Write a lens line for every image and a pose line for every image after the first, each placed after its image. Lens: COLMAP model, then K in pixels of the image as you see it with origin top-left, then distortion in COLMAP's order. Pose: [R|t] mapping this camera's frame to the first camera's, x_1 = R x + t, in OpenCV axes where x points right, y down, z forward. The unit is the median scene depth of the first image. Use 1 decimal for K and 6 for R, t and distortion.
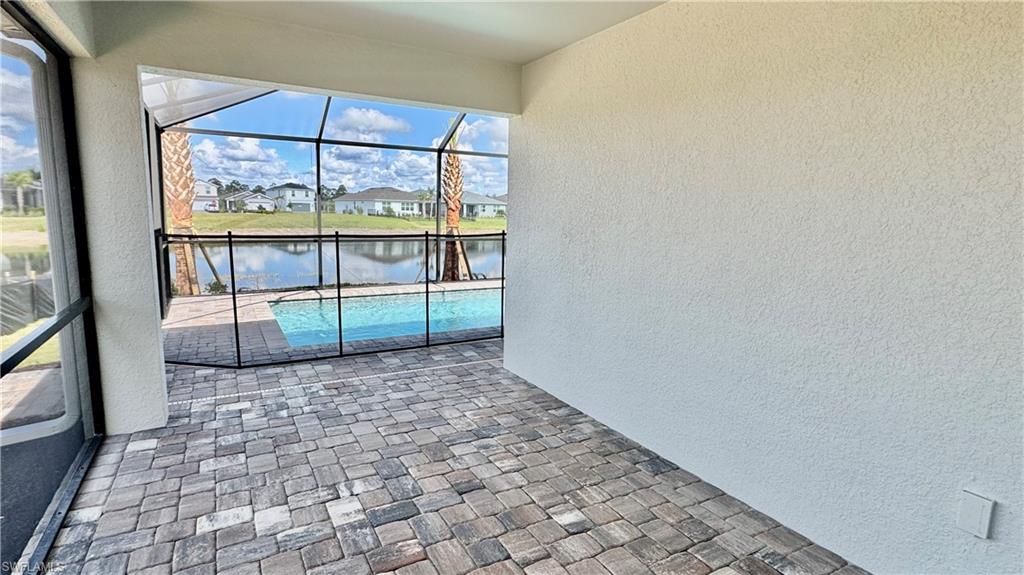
lens RADIAL K [[512.2, 0, 510.2], [0, 512.2, 287.7], [0, 0, 1]] dist [-0.004253, -0.001529]
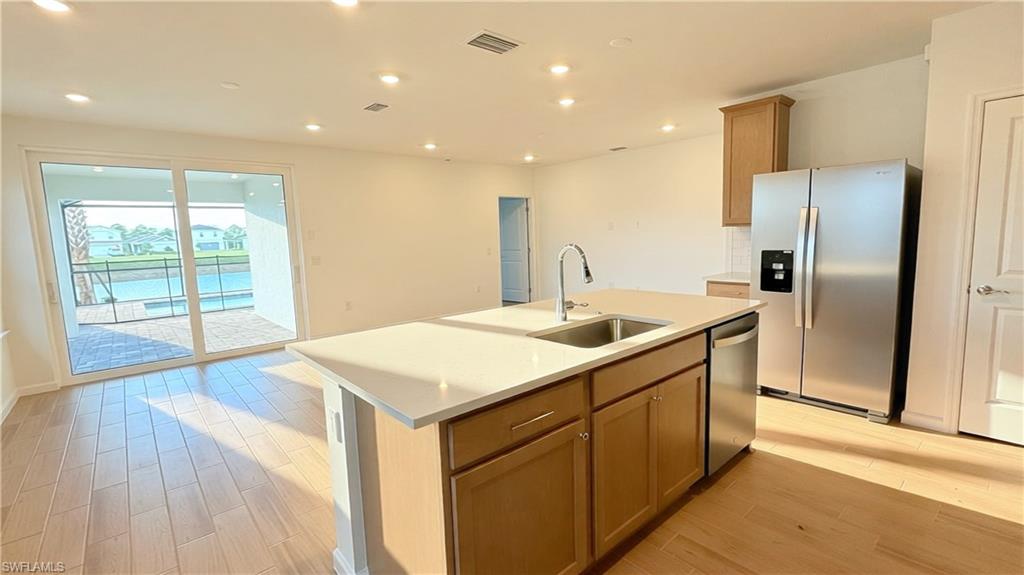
lens RADIAL K [[445.9, 0, 515.9], [0, 445.9, 287.0], [0, 0, 1]] dist [-0.001817, -0.000136]
pose [[0.977162, -0.081690, 0.196166, 0.037312], [0.087953, 0.995849, -0.023415, 0.009743], [-0.193439, 0.040133, 0.980291, -0.057543]]
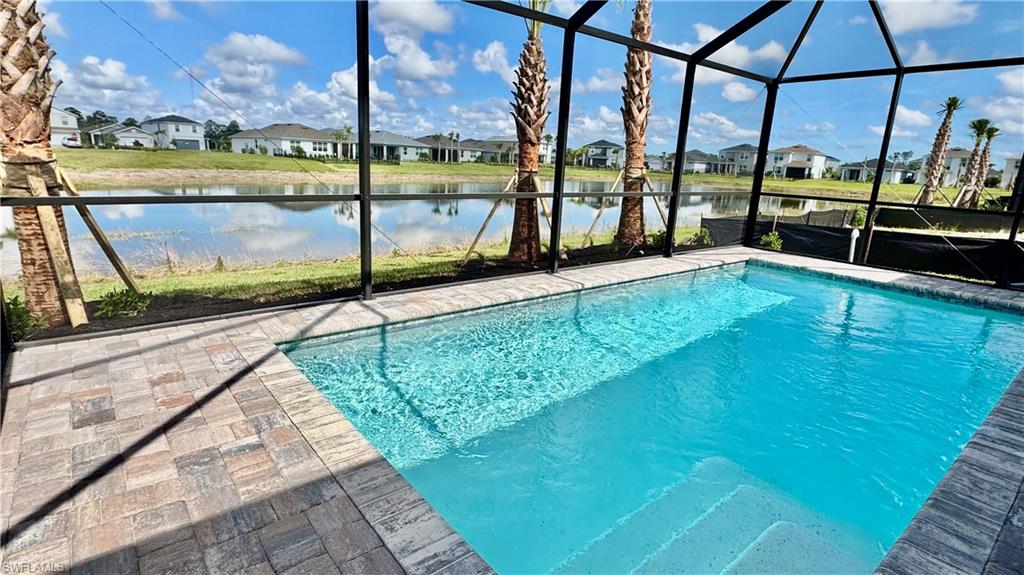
lens RADIAL K [[512.2, 0, 508.7], [0, 512.2, 286.9], [0, 0, 1]] dist [-0.004253, -0.001529]
pose [[0.985504, -0.021240, 0.168317, -0.030281], [0.004012, 0.994772, 0.102046, -0.005369], [-0.169604, -0.099891, 0.980437, 0.047841]]
